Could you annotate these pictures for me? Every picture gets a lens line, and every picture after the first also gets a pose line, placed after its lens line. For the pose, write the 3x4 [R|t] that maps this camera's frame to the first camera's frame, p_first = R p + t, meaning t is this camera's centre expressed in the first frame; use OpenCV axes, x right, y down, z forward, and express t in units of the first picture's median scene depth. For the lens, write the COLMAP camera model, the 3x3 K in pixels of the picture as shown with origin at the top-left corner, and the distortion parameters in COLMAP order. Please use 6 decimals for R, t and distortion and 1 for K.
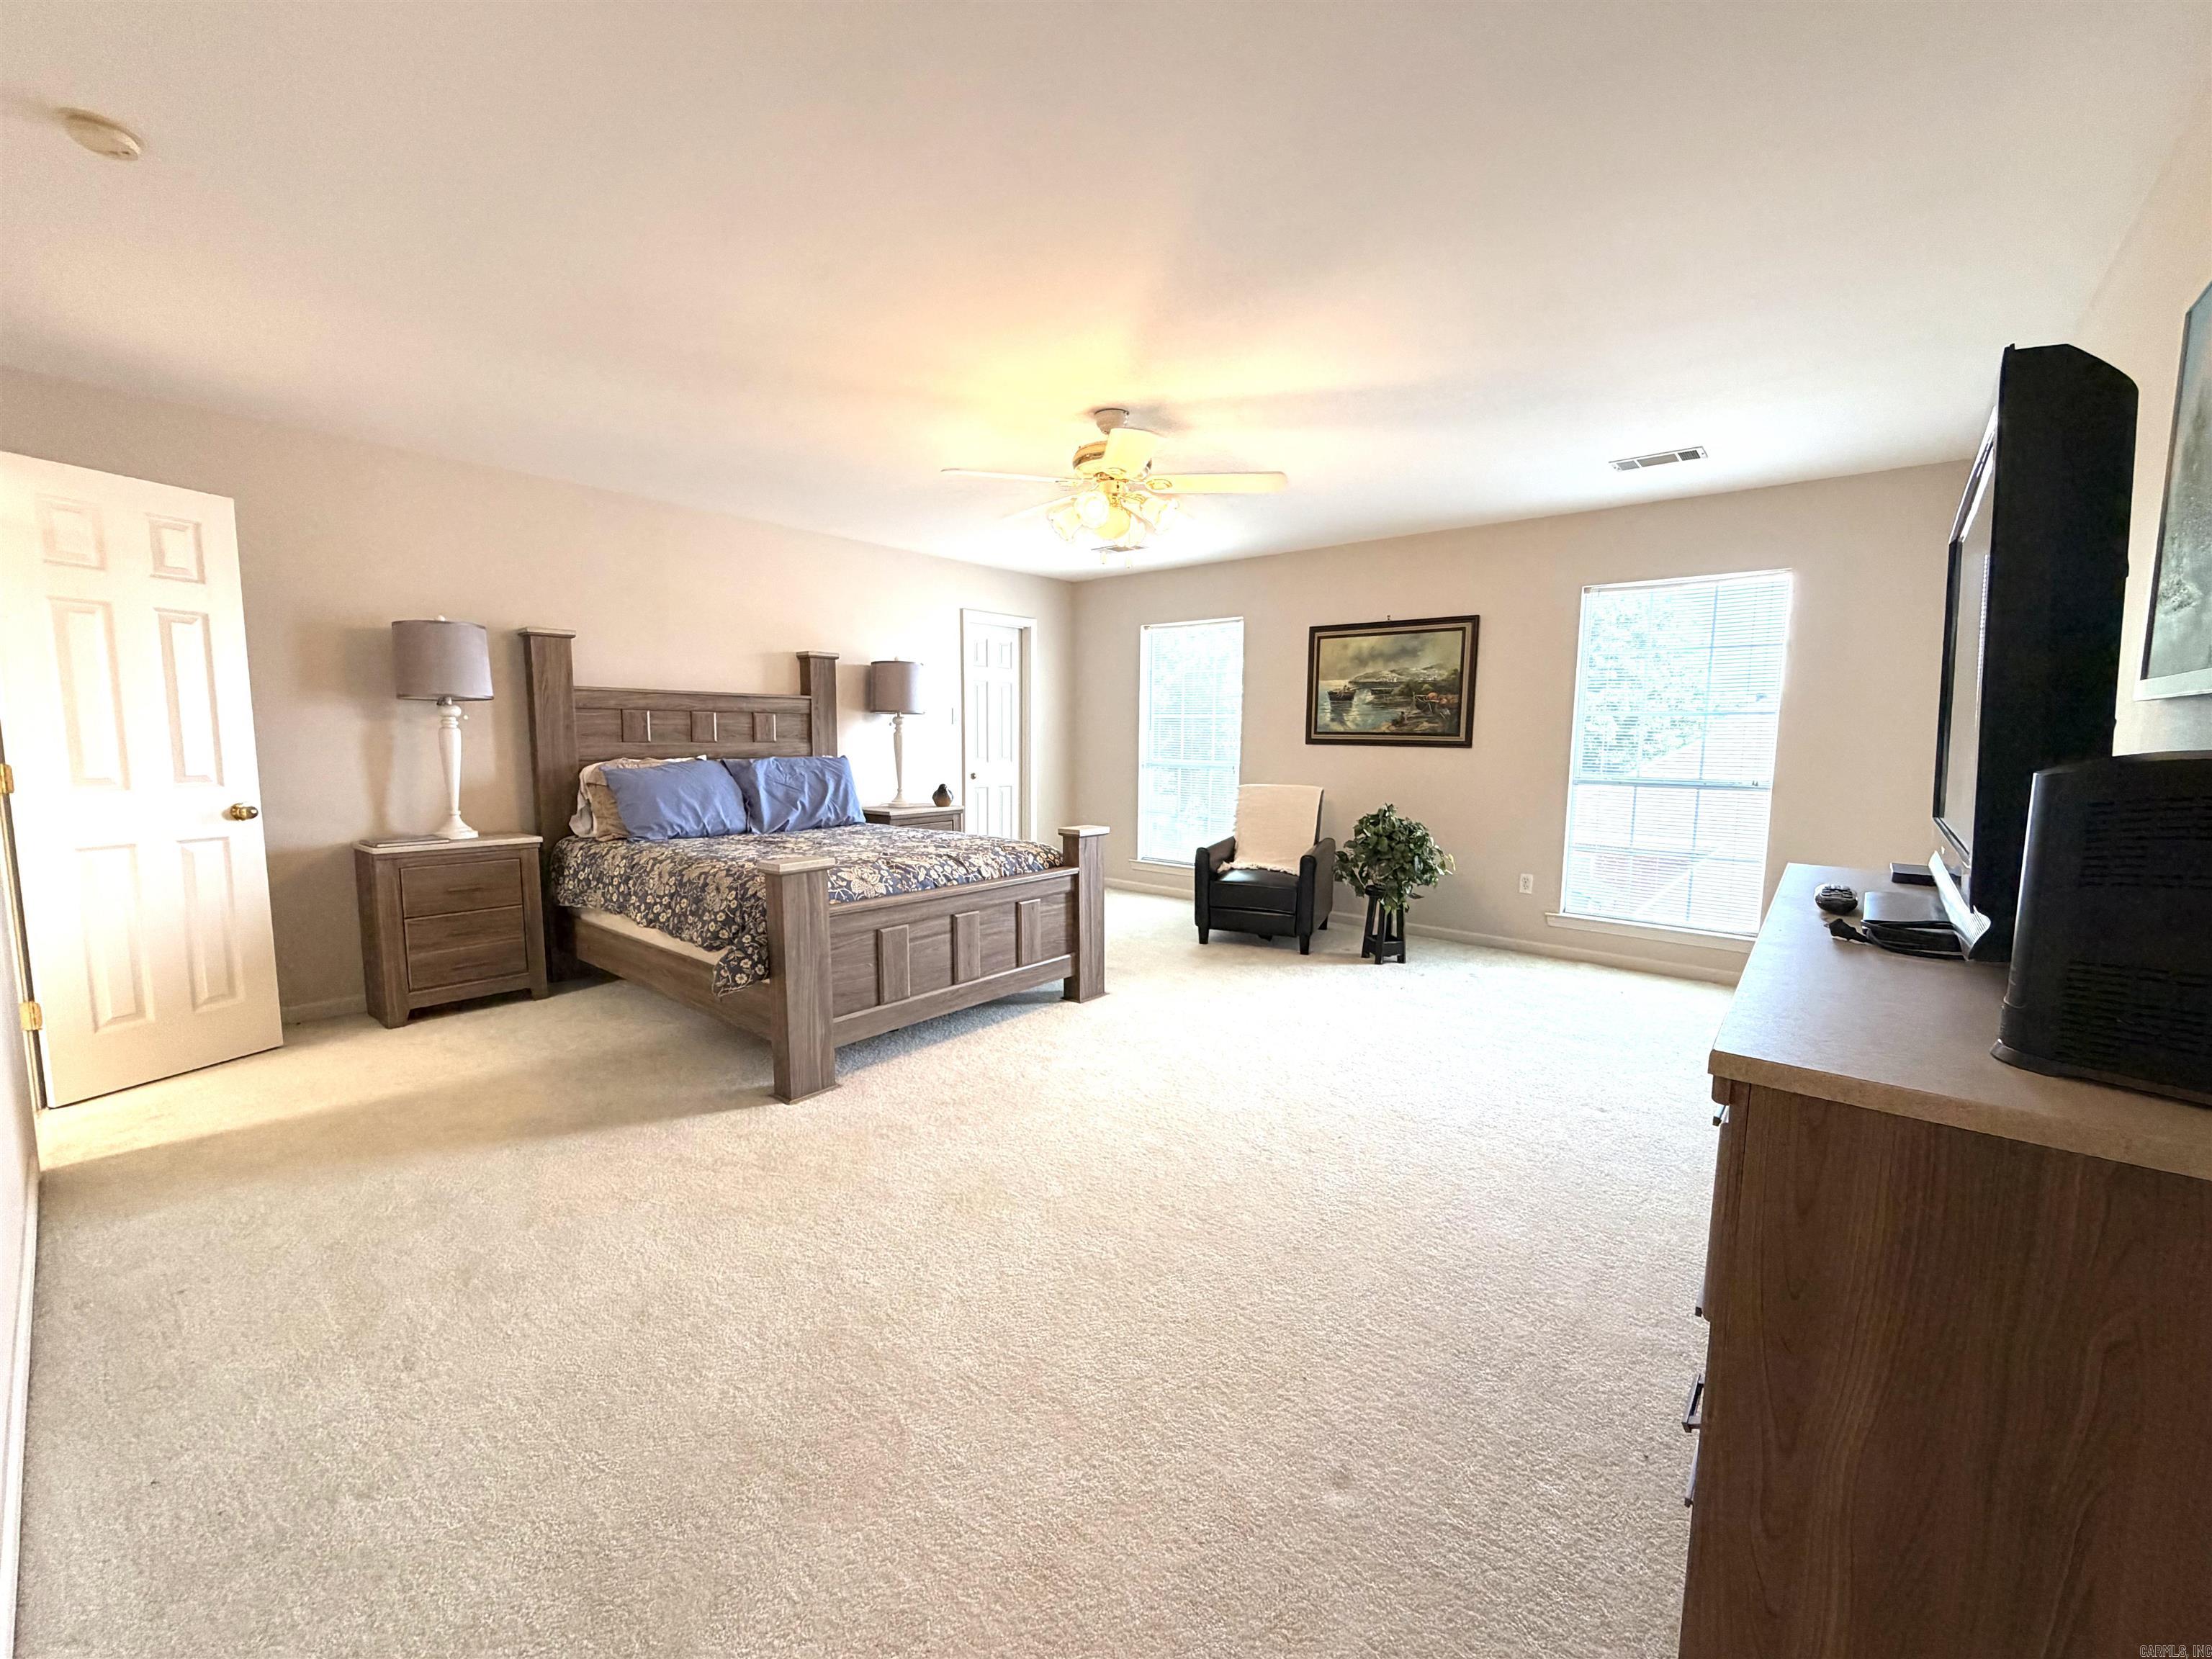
lens RADIAL K [[882.5, 0, 1100.8], [0, 882.5, 831.2], [0, 0, 1]] dist [-0.001324, 0.000444]
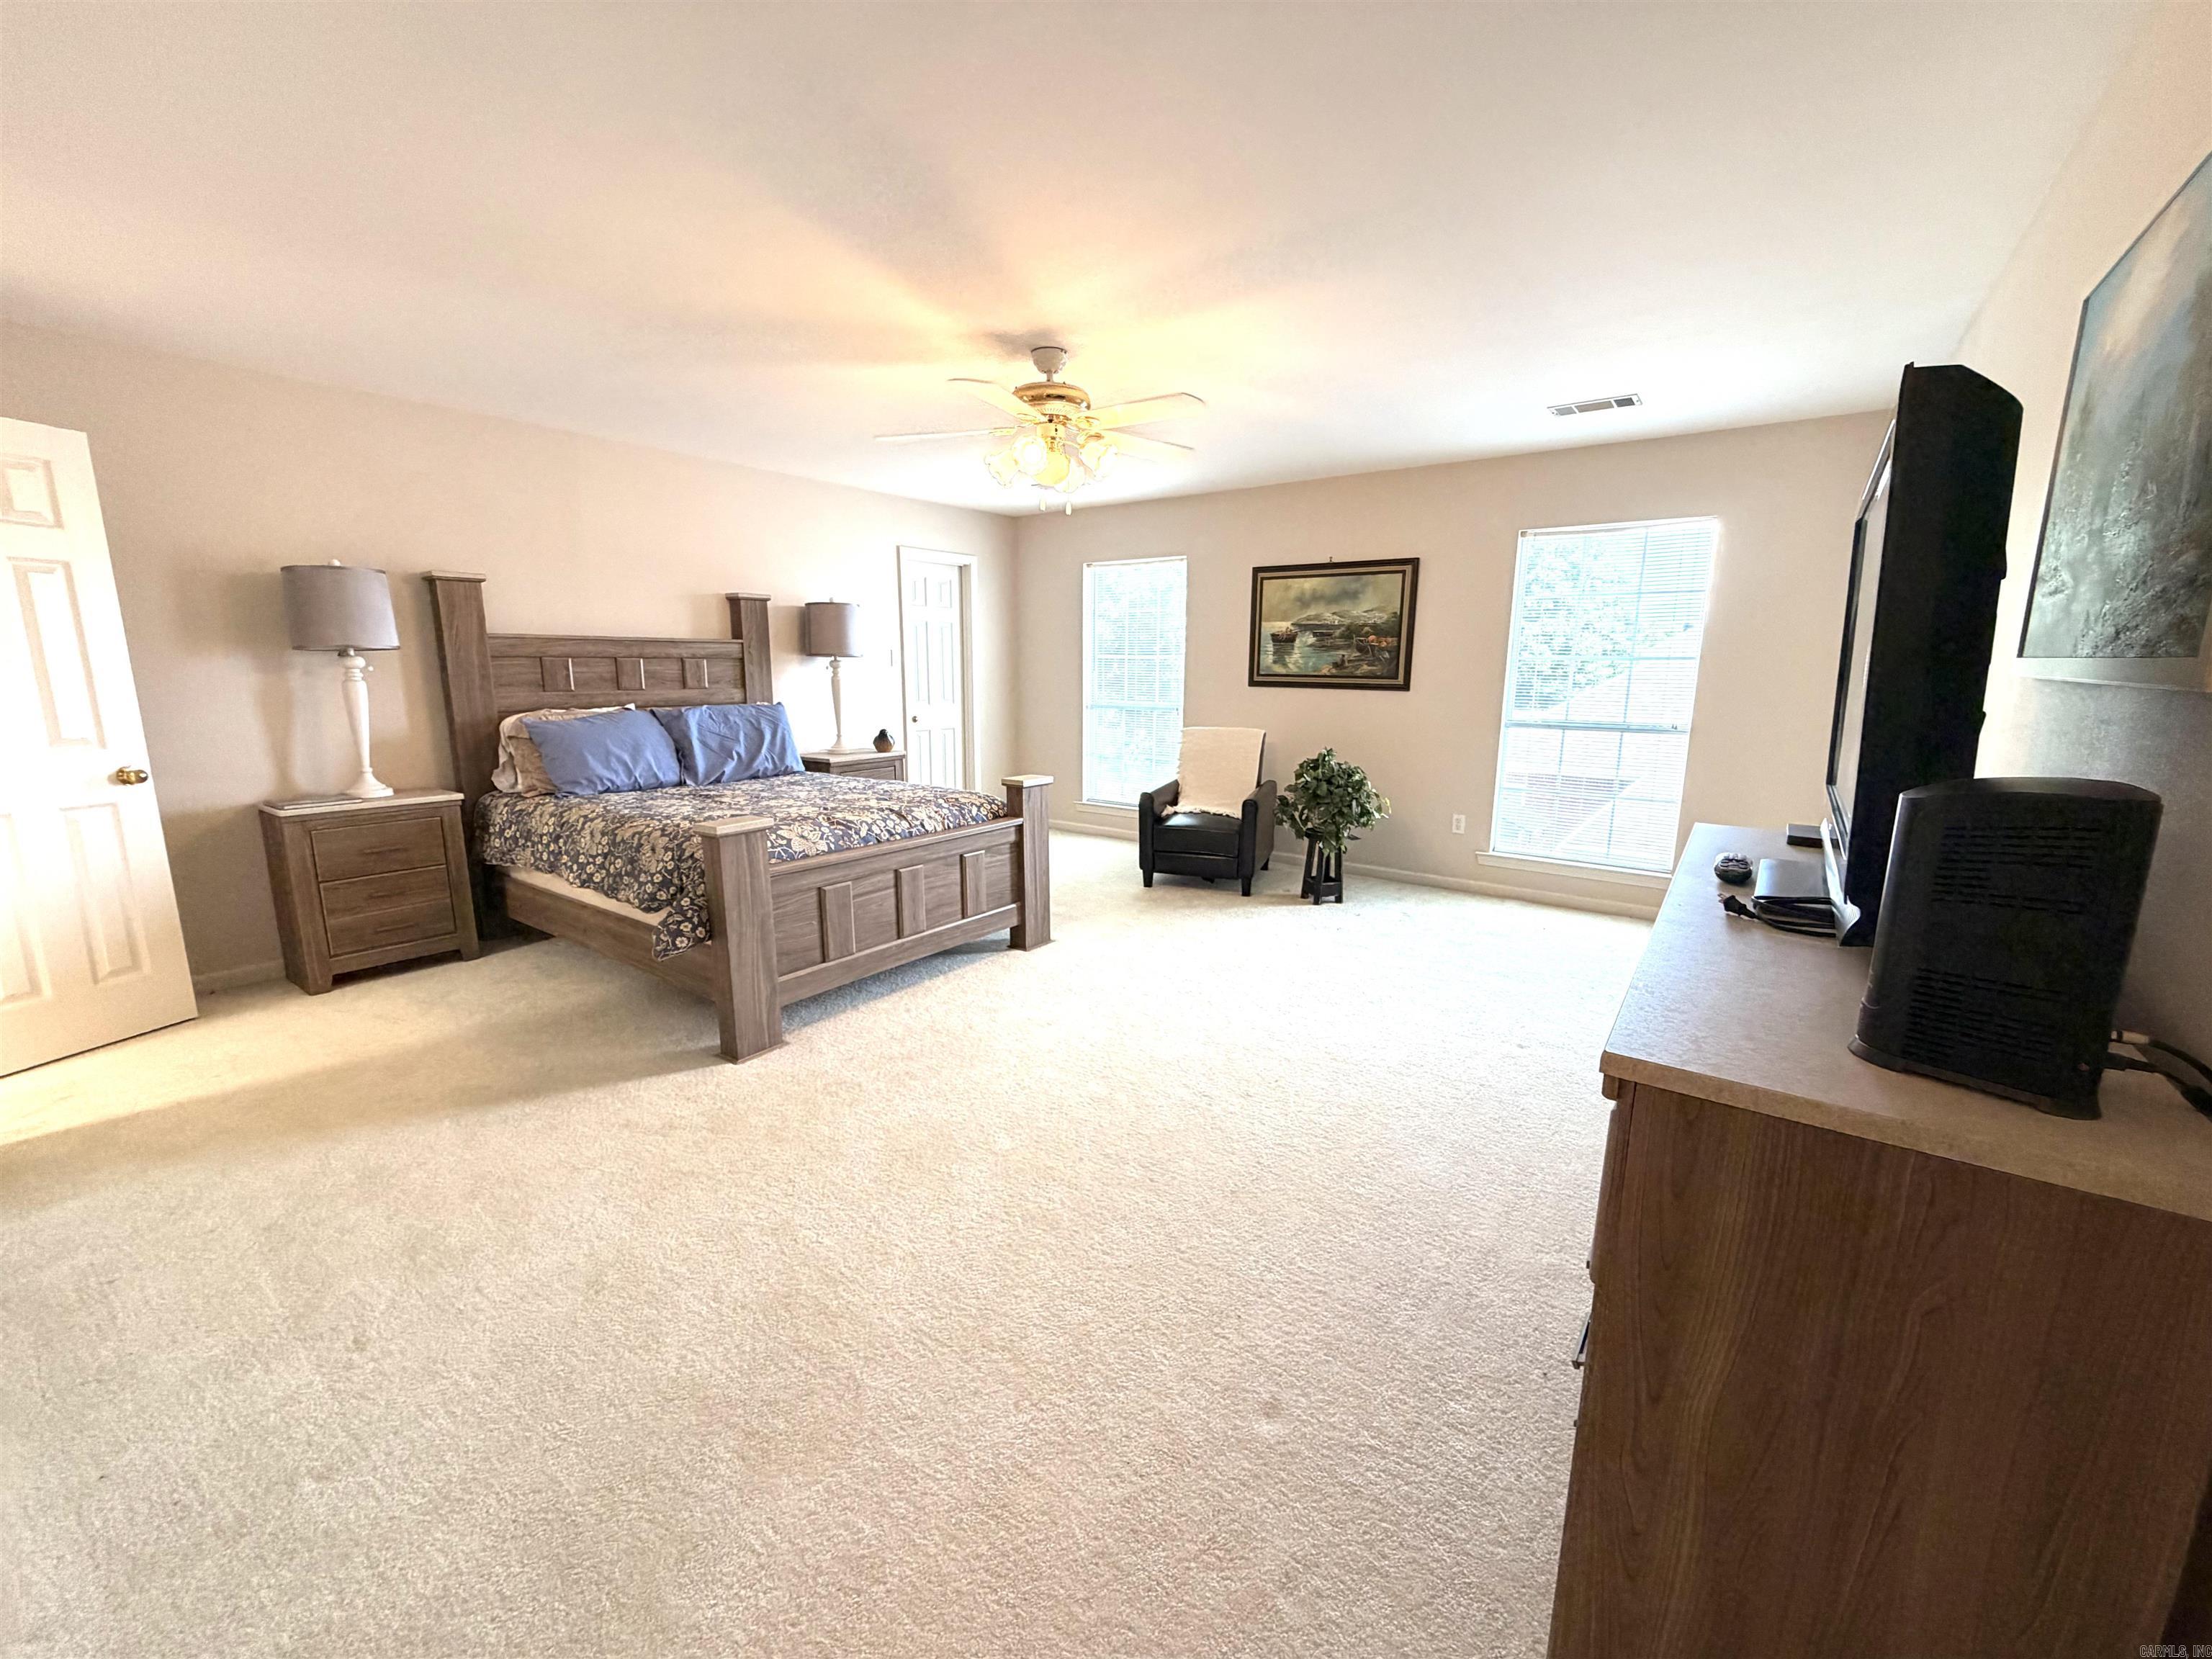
lens RADIAL K [[882.5, 0, 1100.8], [0, 882.5, 831.2], [0, 0, 1]] dist [-0.001324, 0.000444]
pose [[0.998123, -0.013983, 0.059621, 0.005045], [0.009287, 0.996884, 0.078330, -0.031633], [-0.060530, -0.077630, 0.995143, -0.004899]]
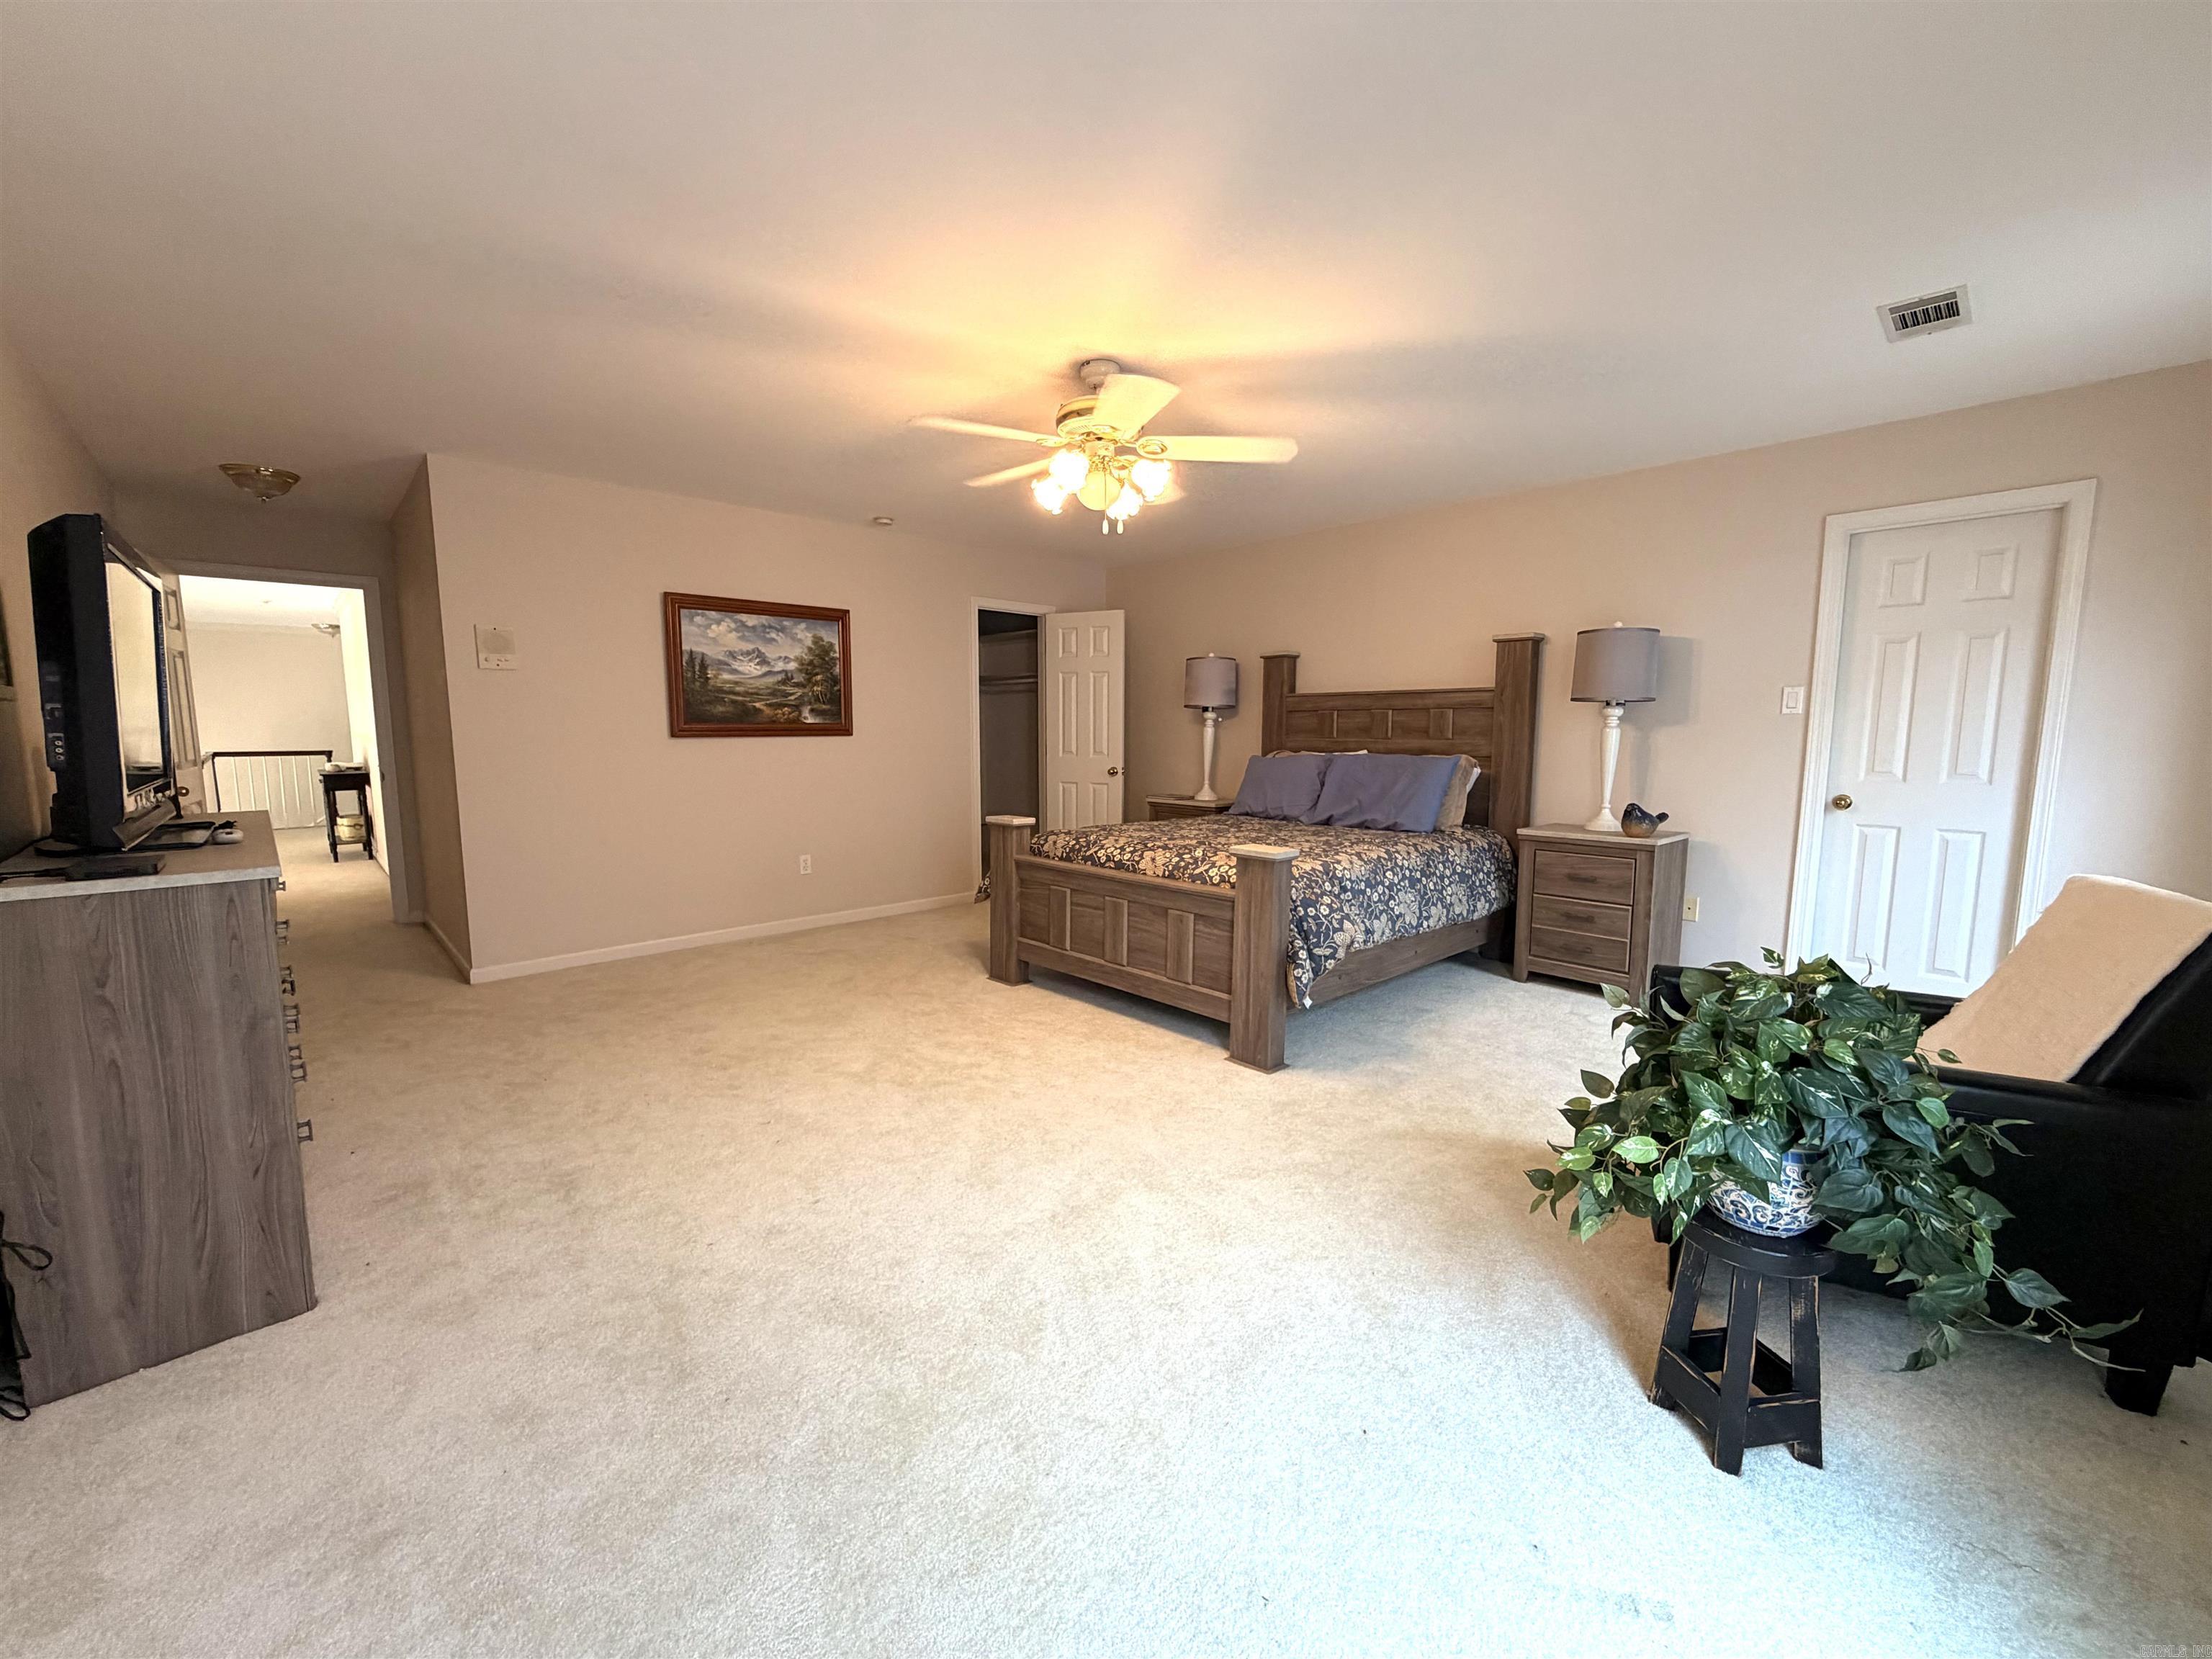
lens RADIAL K [[882.5, 0, 1100.8], [0, 882.5, 831.2], [0, 0, 1]] dist [-0.001324, 0.000444]
pose [[-0.109056, 0.104537, -0.988524, 1.137779], [-0.107004, 0.987442, 0.116227, -0.138980], [0.988260, 0.118451, -0.096501, 1.387723]]
